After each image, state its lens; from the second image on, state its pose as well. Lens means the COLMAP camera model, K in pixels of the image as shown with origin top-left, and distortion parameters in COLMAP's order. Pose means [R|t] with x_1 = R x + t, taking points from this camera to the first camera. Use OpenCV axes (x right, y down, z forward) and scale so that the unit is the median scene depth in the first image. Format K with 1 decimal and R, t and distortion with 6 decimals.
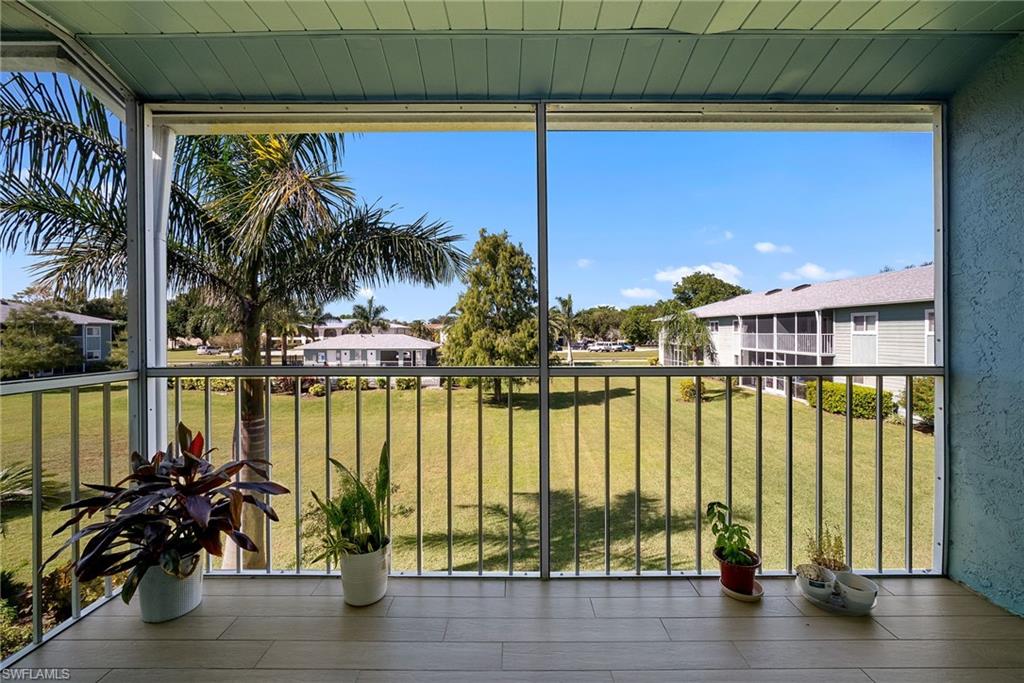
lens RADIAL K [[452.4, 0, 512.1], [0, 452.4, 337.2], [0, 0, 1]] dist [-0.010419, 0.001192]
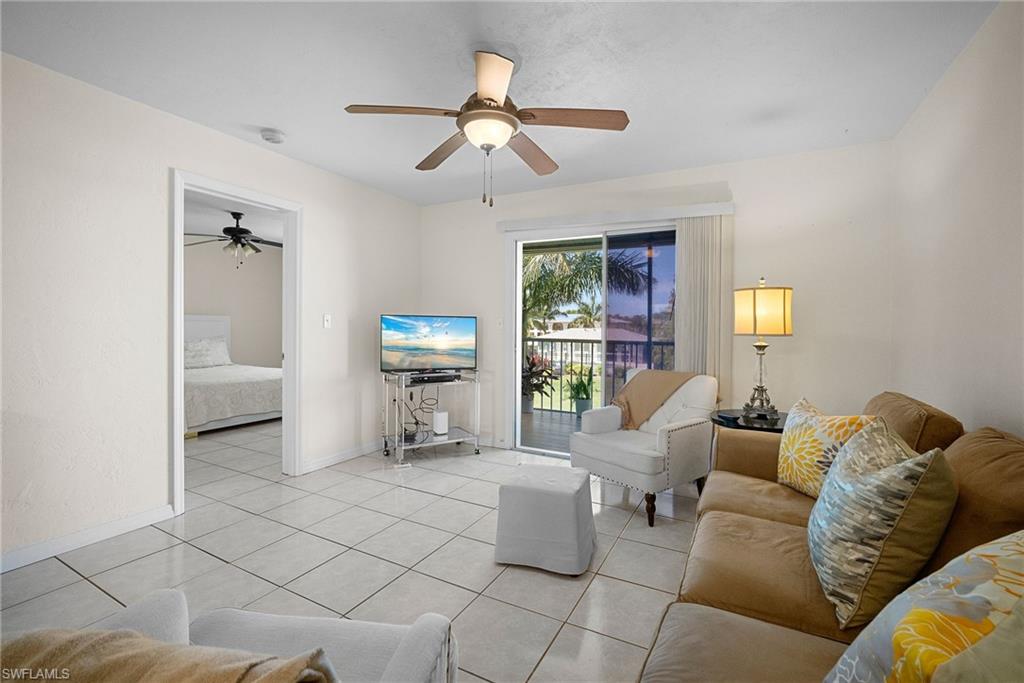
lens RADIAL K [[452.4, 0, 512.1], [0, 452.4, 328.7], [0, 0, 1]] dist [-0.010419, 0.001192]
pose [[0.886185, 0.018956, -0.462943, 0.045597], [-0.022375, 0.999748, -0.001895, 0.001482], [0.462791, 0.012038, 0.886386, -0.134821]]
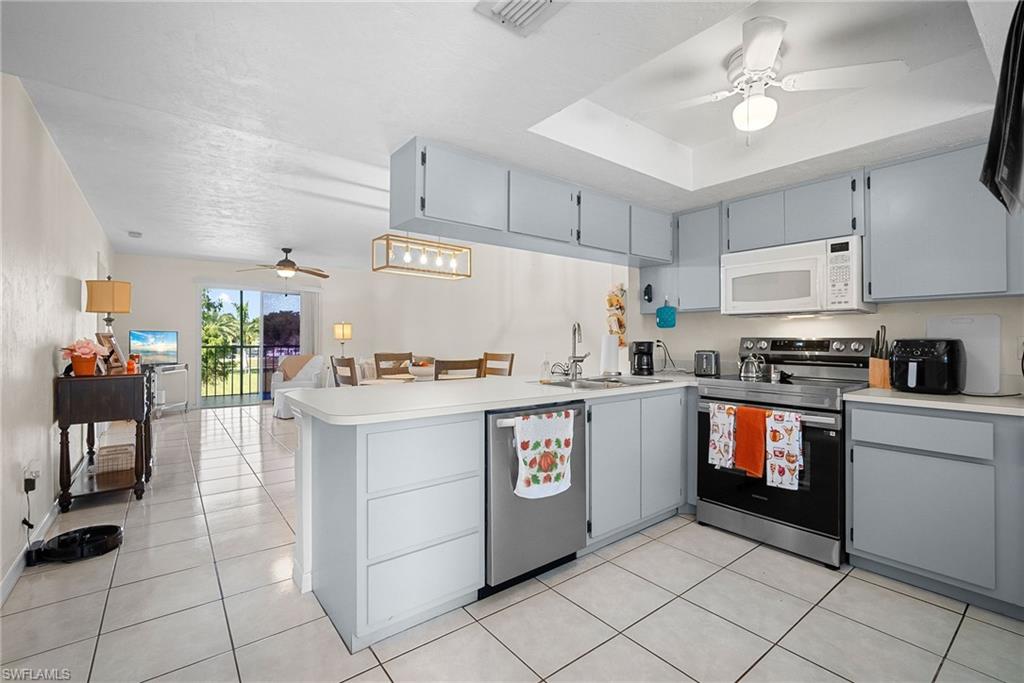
lens RADIAL K [[452.4, 0, 510.9], [0, 452.4, 338.1], [0, 0, 1]] dist [-0.010419, 0.001192]
pose [[0.789400, 0.005833, 0.613852, -0.042874], [0.002663, 0.999913, -0.012927, 0.004754], [-0.613874, 0.011839, 0.789316, -0.316201]]
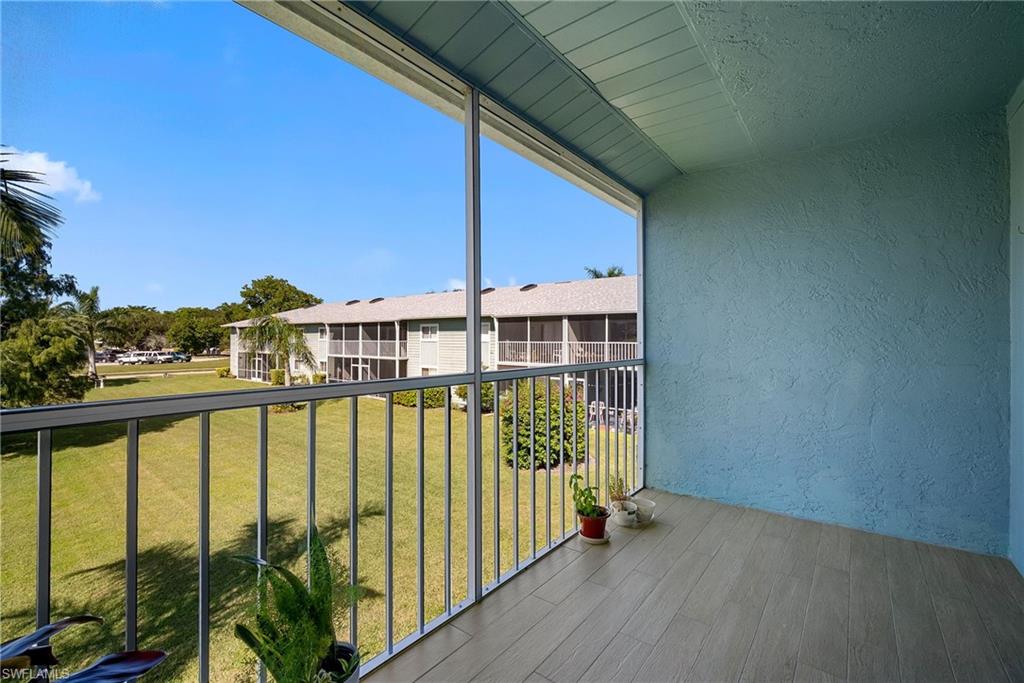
lens RADIAL K [[452.4, 0, 510.5], [0, 452.4, 337.3], [0, 0, 1]] dist [-0.010419, 0.001192]
pose [[0.605498, 0.006858, 0.795817, -0.068226], [0.006307, 0.999890, -0.013416, 0.000637], [-0.795822, 0.013143, 0.605388, 0.041420]]
